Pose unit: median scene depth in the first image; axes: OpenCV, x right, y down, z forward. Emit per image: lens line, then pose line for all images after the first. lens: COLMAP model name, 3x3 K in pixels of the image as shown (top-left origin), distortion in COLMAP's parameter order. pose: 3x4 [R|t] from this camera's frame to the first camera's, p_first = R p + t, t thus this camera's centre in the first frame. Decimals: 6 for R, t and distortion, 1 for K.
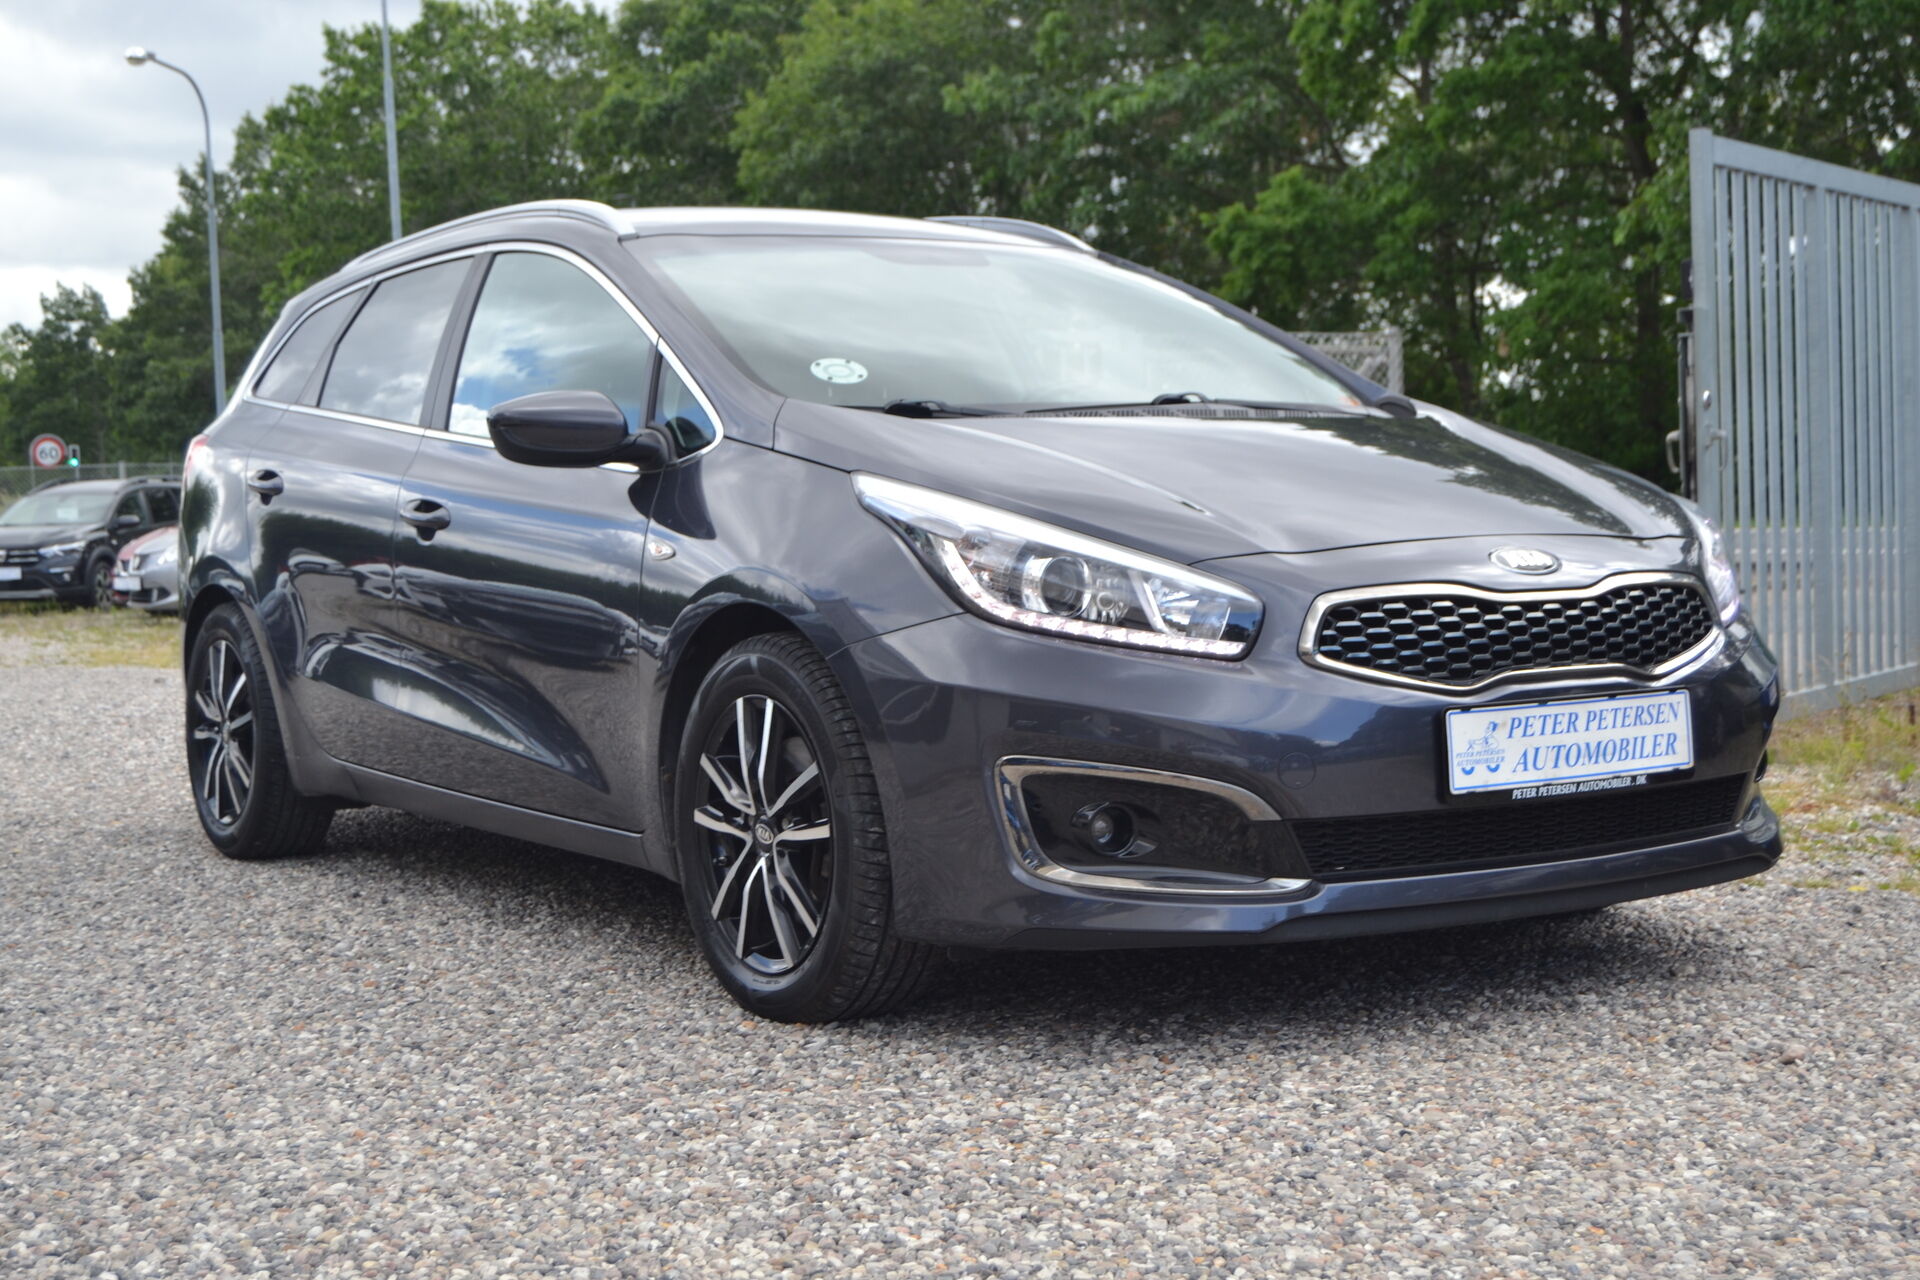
lens RADIAL K [[2757.5, 0, 960.0], [0, 2757.5, 640.0], [0, 0, 1]] dist [-0.015447, -0.032219]
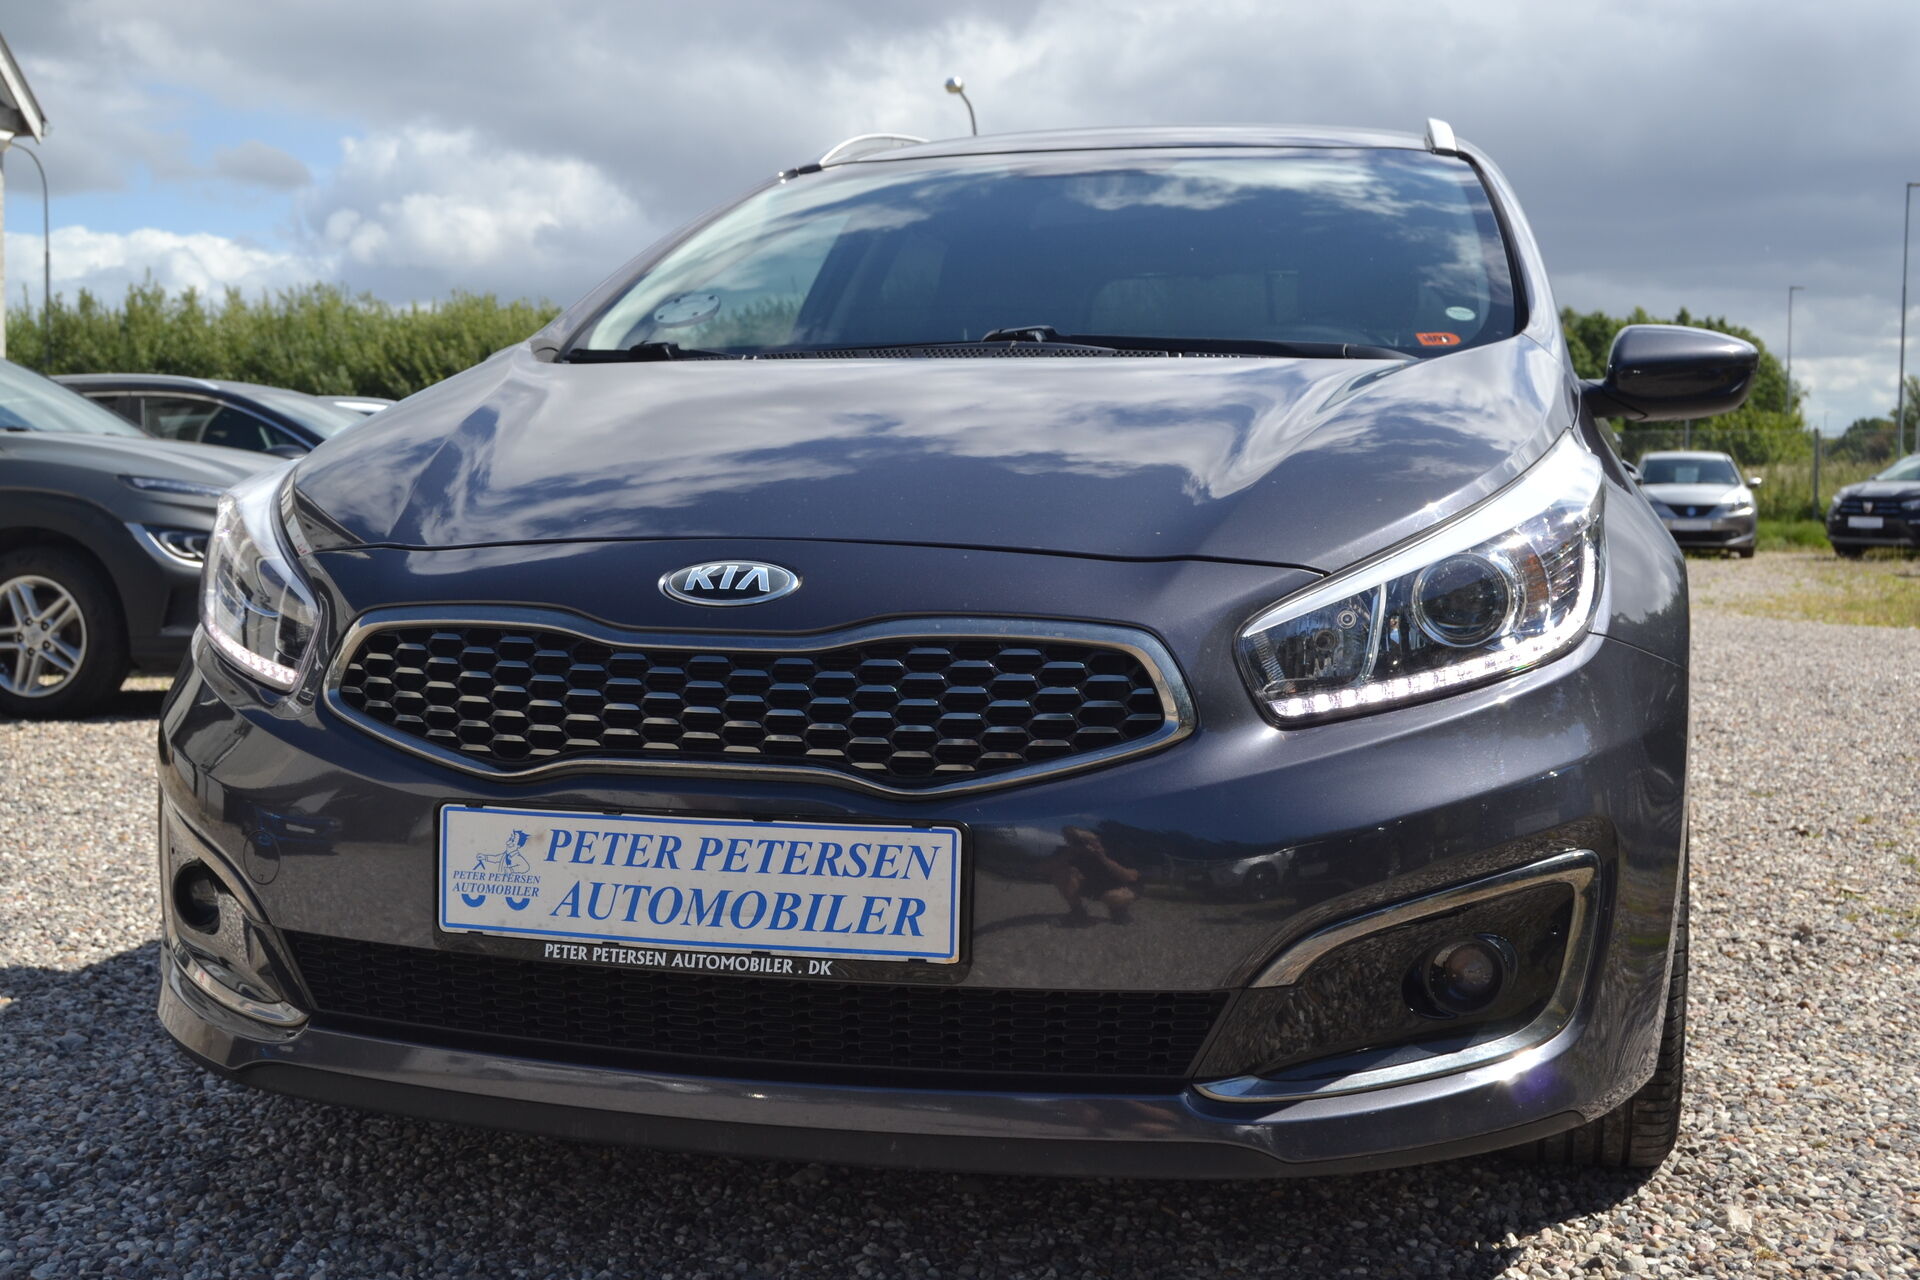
lens RADIAL K [[2250.6, 0, 960.0], [0, 2250.6, 640.0], [0, 0, 1]] dist [-0.061933, 0.010468]
pose [[0.665921, 0.084357, -0.741237, 0.627231], [-0.060501, 0.996420, 0.059044, -0.049789], [0.743565, 0.005527, 0.668641, 0.713950]]
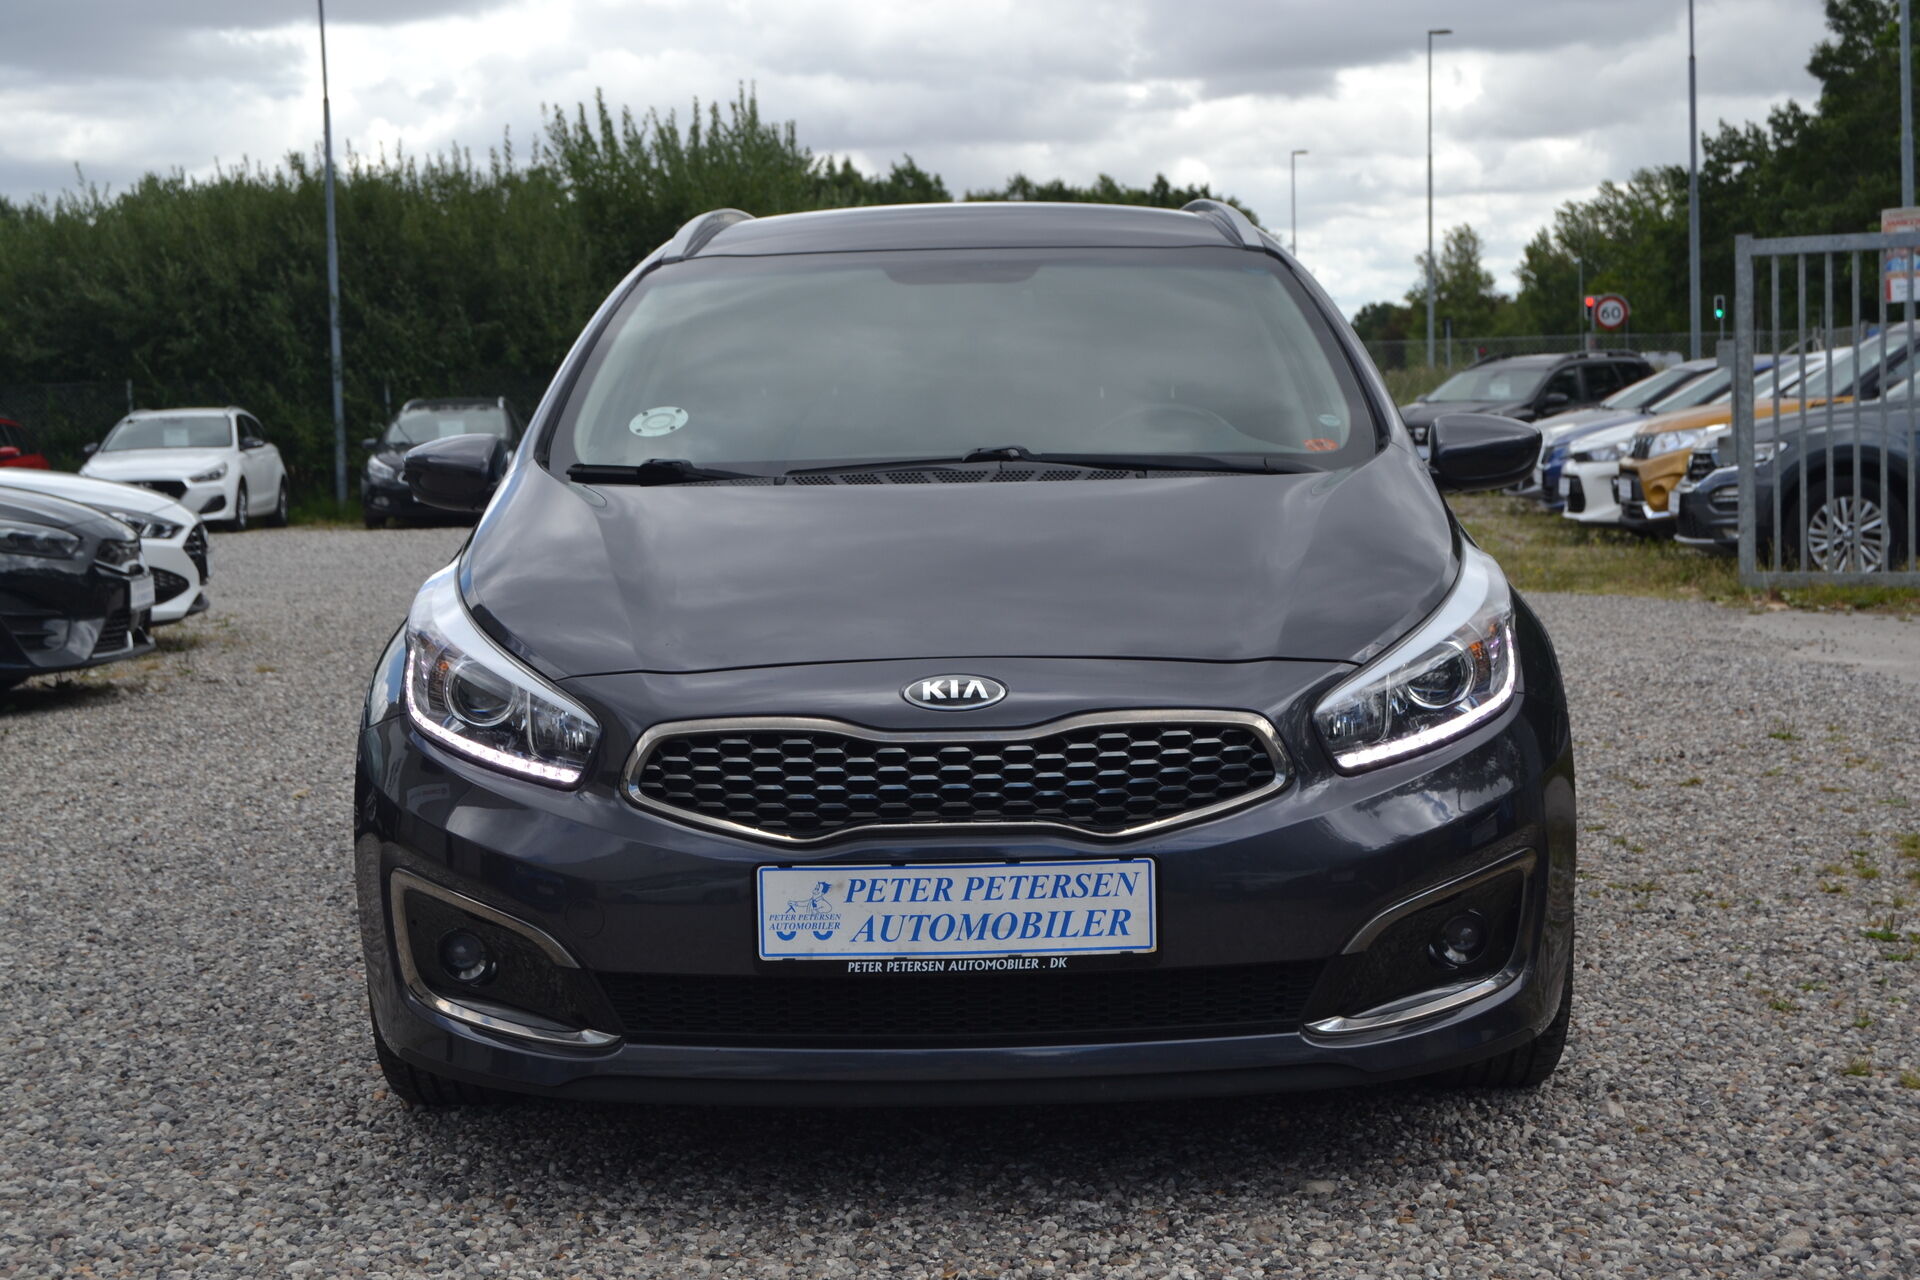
lens RADIAL K [[2964.3, 0, 971.0], [0, 2964.3, 605.1], [0, 0, 1]] dist [-0.047807, -0.028051]
pose [[0.830257, 0.050072, -0.555128, 0.732517], [-0.028857, 0.998482, 0.046905, -0.101034], [0.556634, -0.022924, 0.830441, 0.244079]]
